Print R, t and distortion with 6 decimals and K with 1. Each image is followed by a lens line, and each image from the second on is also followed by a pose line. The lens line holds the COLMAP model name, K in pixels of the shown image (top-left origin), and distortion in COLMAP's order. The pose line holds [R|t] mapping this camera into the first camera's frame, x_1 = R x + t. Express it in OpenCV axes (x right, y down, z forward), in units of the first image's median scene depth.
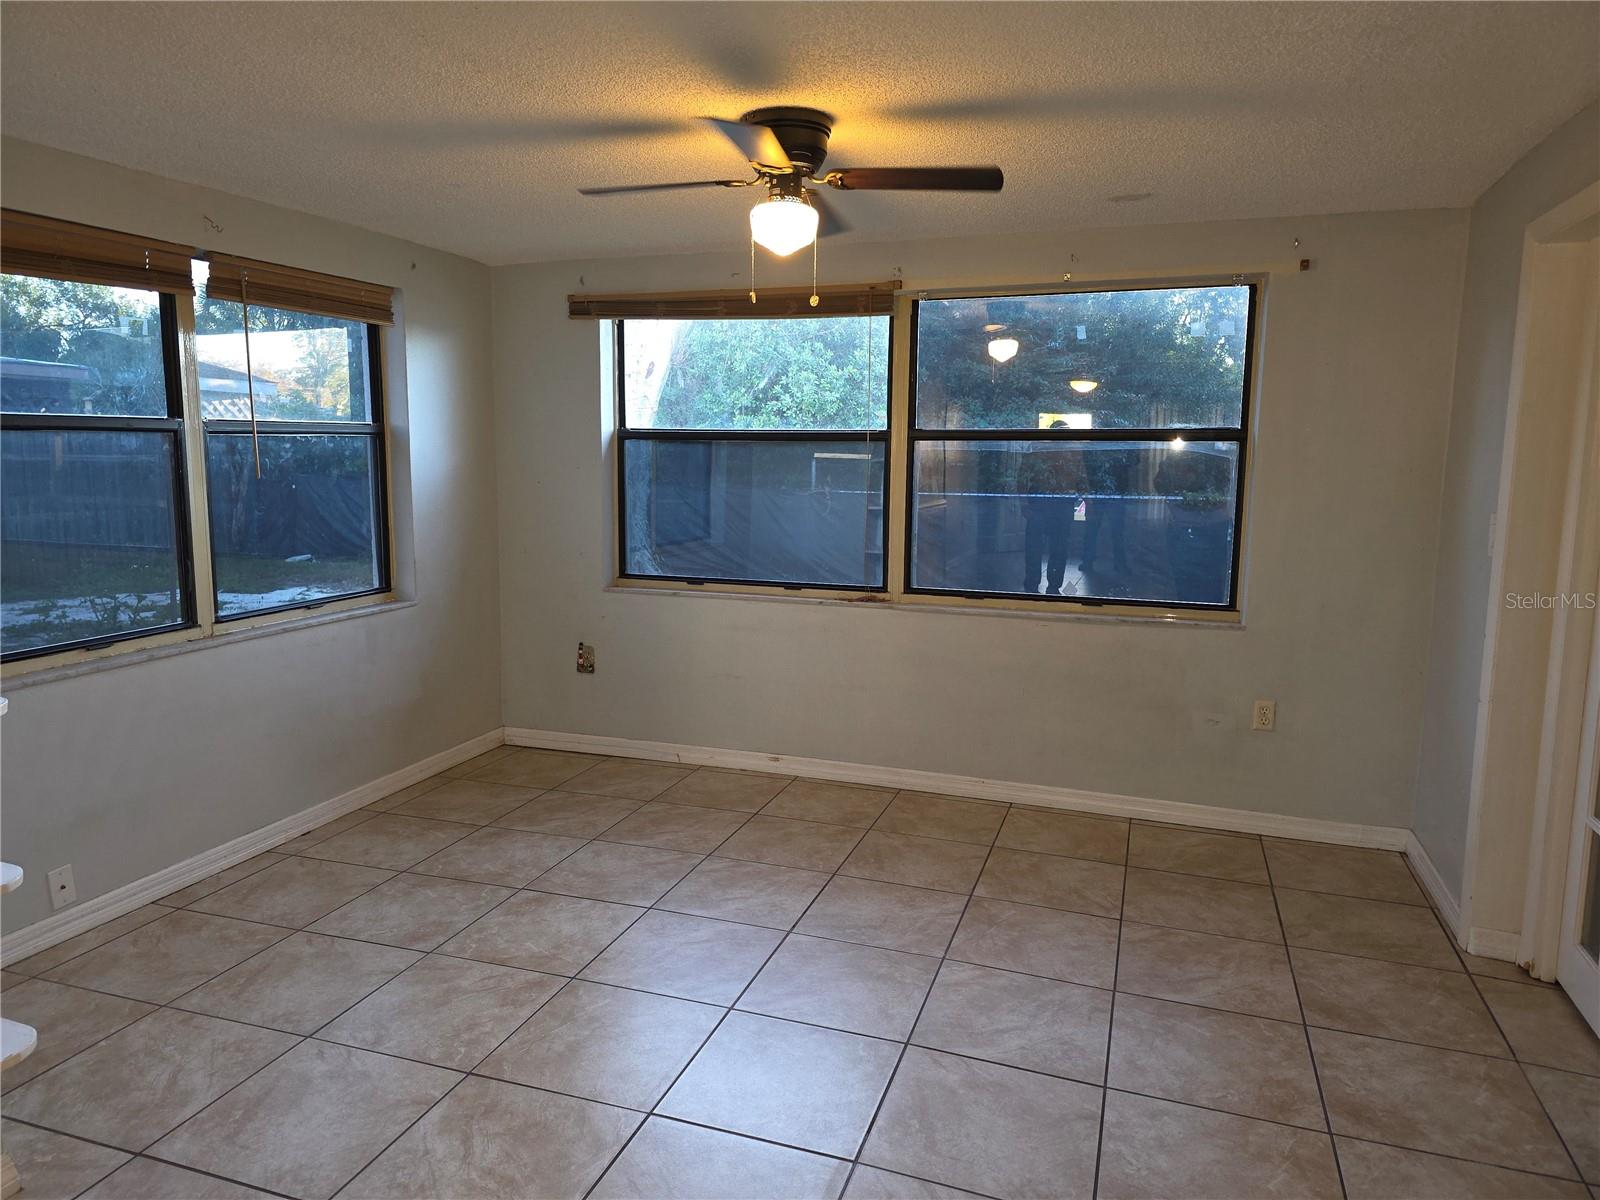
lens RADIAL K [[1072.3, 0, 793.1], [0, 1072.3, 594.6], [0, 0, 1]] dist [0.056066, -0.043030]
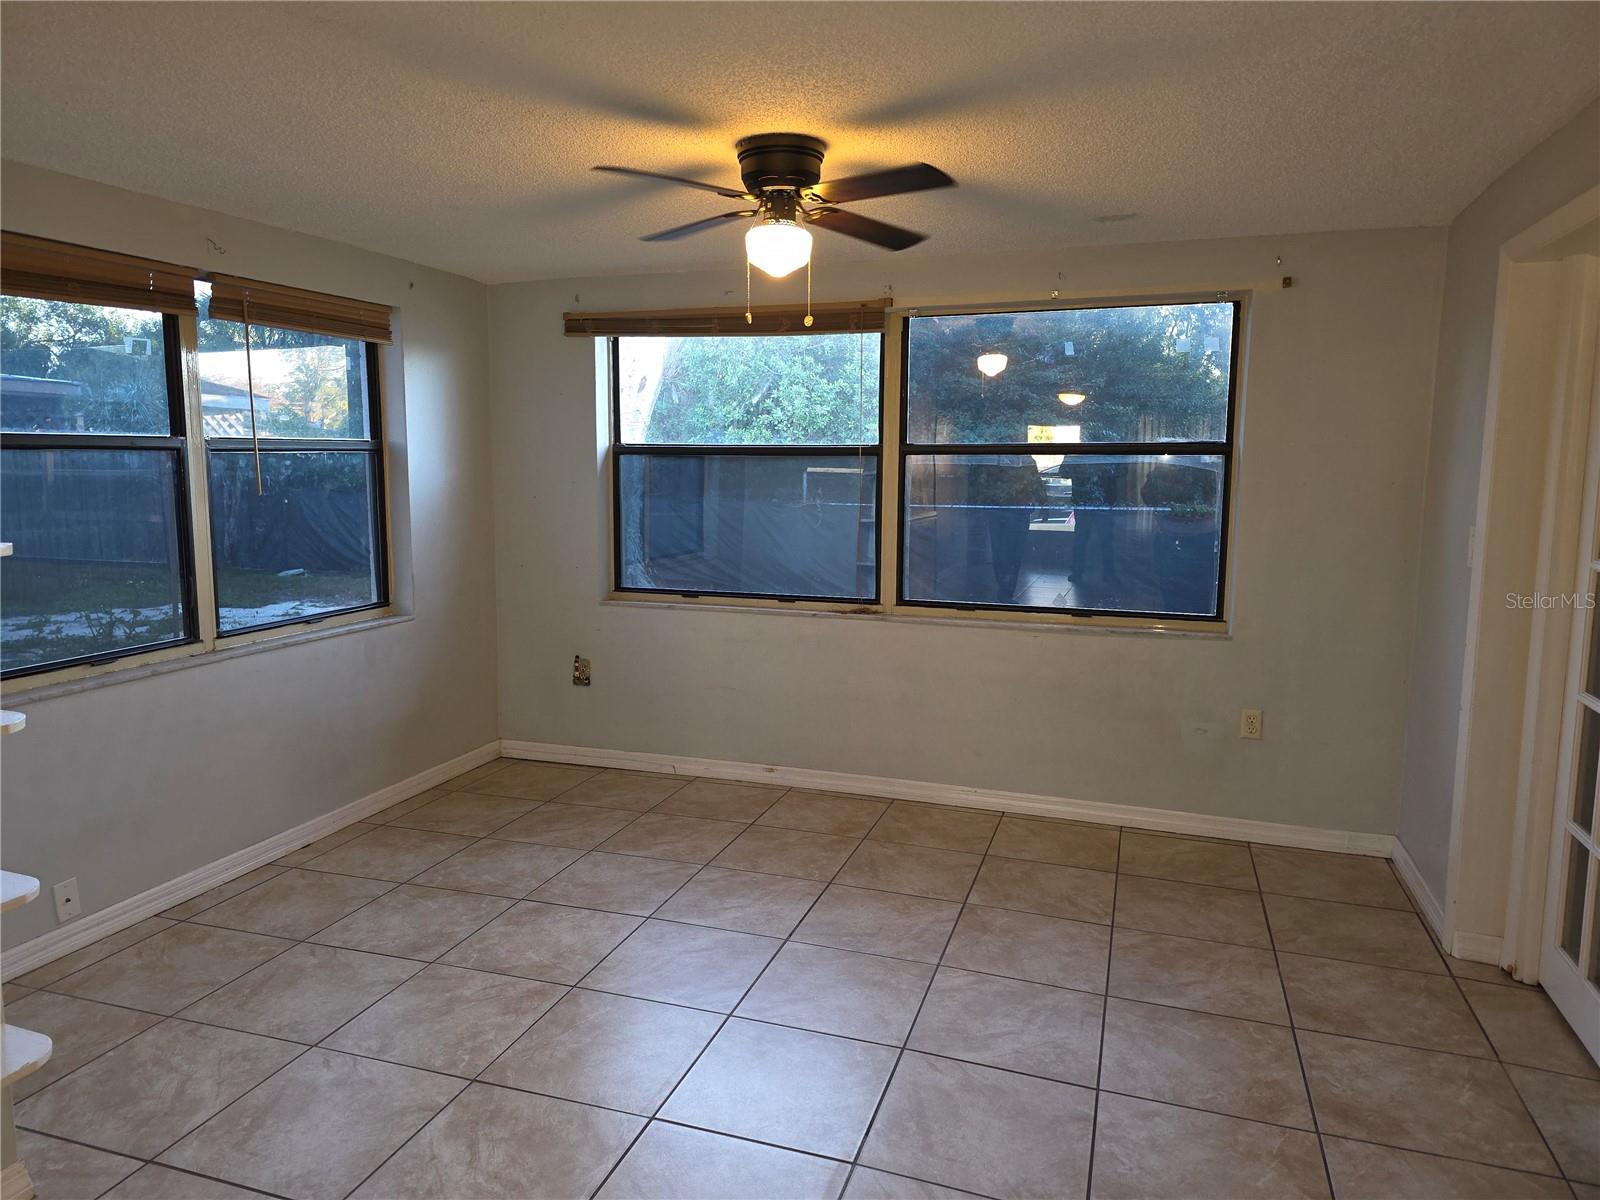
lens RADIAL K [[1072.3, 0, 789.6], [0, 1072.3, 595.4], [0, 0, 1]] dist [0.056066, -0.043030]
pose [[0.999973, -0.004470, 0.005823, -0.004202], [0.004528, 0.999940, -0.009972, -0.001351], [-0.005778, 0.009998, 0.999933, -0.016081]]
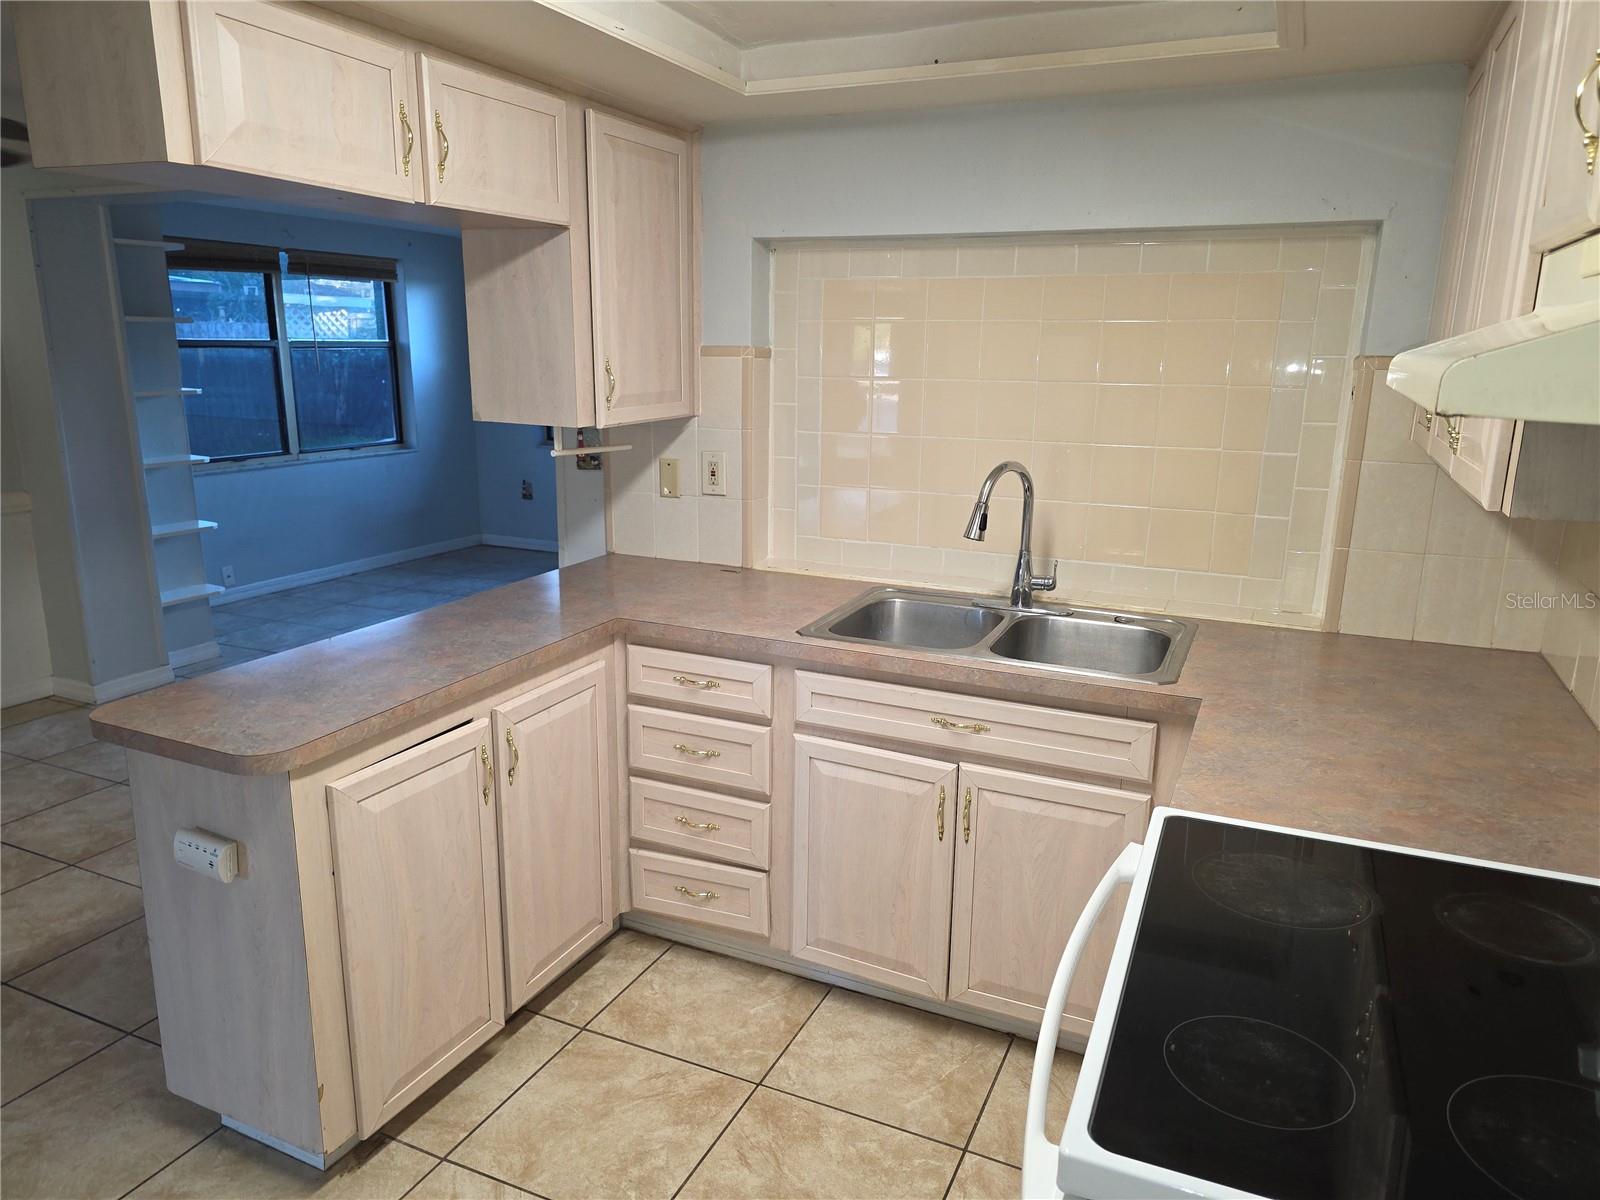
lens RADIAL K [[1072.3, 0, 804.1], [0, 1072.3, 611.7], [0, 0, 1]] dist [0.056066, -0.043030]
pose [[0.996044, 0.024201, -0.085501, 0.501807], [-0.015335, 0.994576, 0.102874, 0.094060], [0.087527, -0.101156, 0.991013, -0.803519]]
